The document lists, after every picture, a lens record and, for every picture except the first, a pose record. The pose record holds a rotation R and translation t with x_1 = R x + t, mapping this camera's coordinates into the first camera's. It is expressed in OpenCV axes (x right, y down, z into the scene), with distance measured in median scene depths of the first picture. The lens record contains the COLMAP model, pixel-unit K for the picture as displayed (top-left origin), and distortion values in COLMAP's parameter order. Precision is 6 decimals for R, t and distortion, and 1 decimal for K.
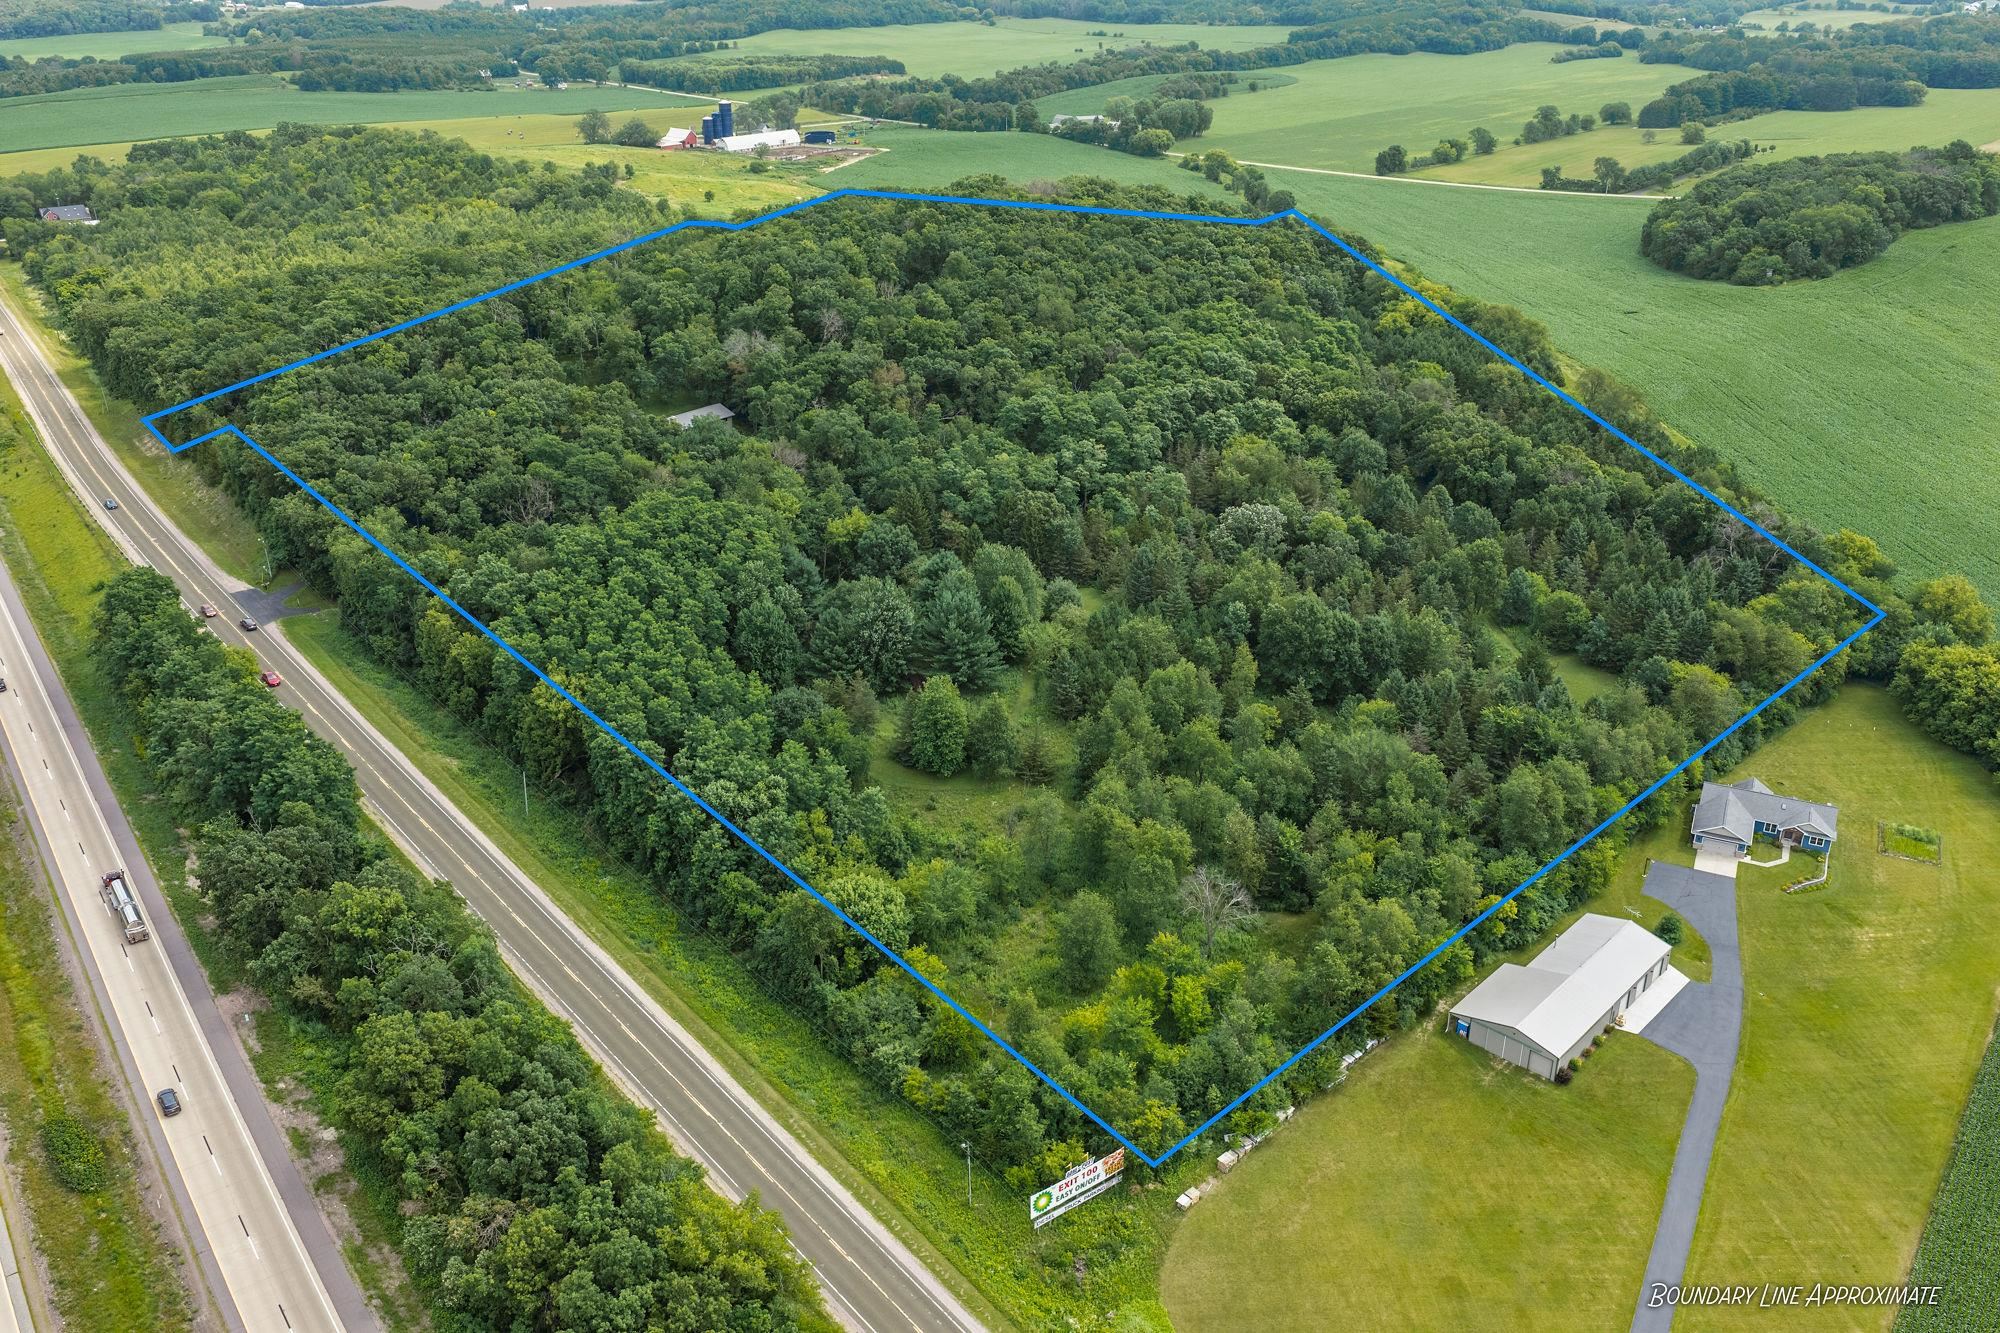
lens RADIAL K [[1655.8, 0, 999.7], [0, 1655.8, 667.0], [0, 0, 1]] dist [0.012429, -0.008813]
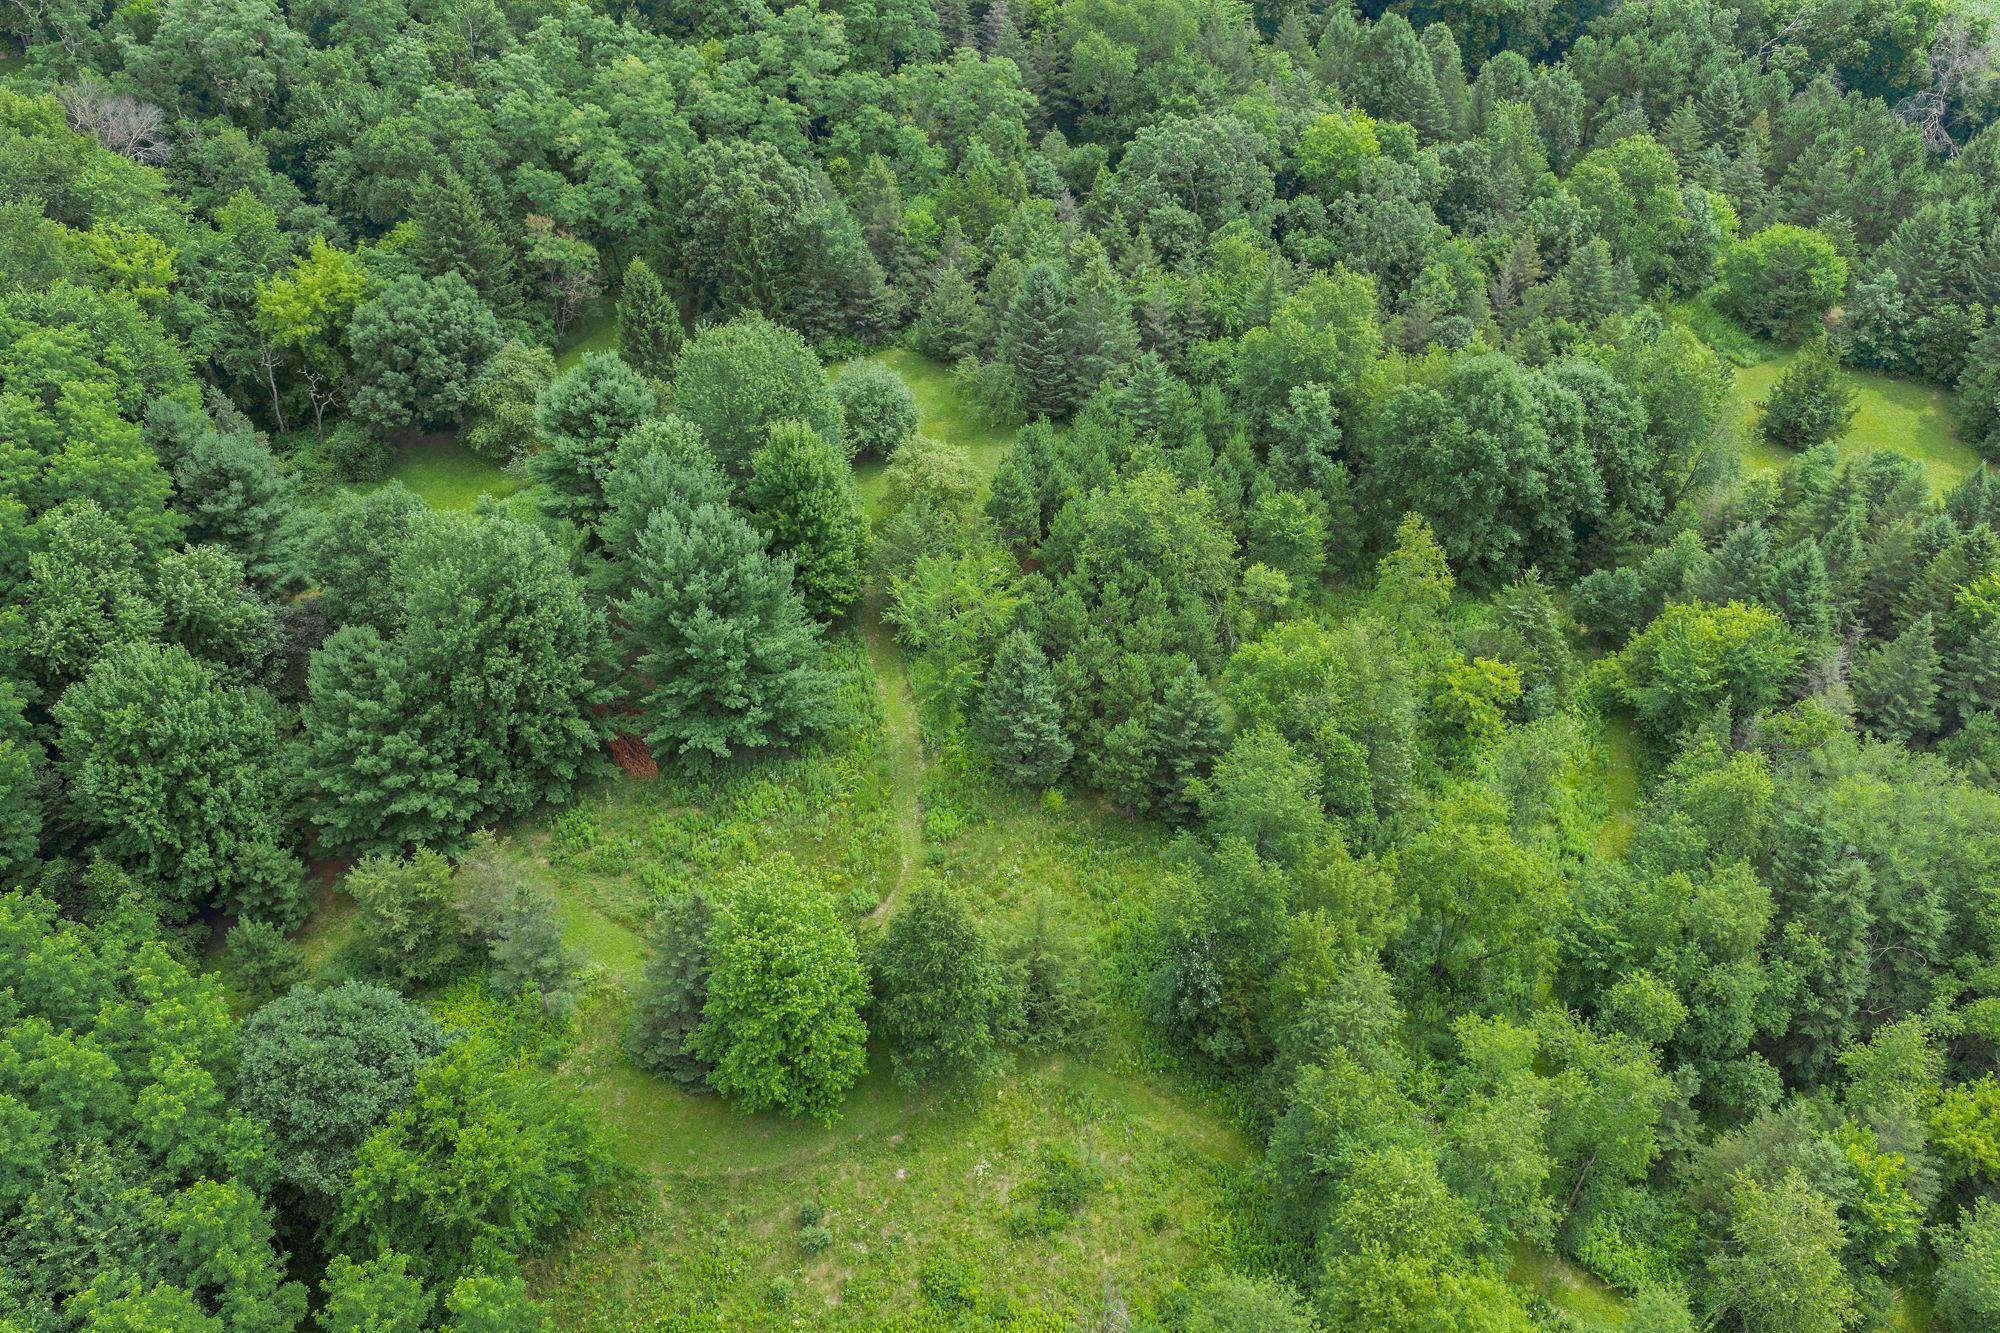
lens RADIAL K [[1655.8, 0, 1001.6], [0, 1655.8, 662.3], [0, 0, 1]] dist [0.012429, -0.008813]
pose [[0.946547, -0.203227, 0.250493, -0.050057], [0.127042, 0.948676, 0.289610, -0.093927], [-0.296493, -0.242307, 0.923785, 0.534083]]
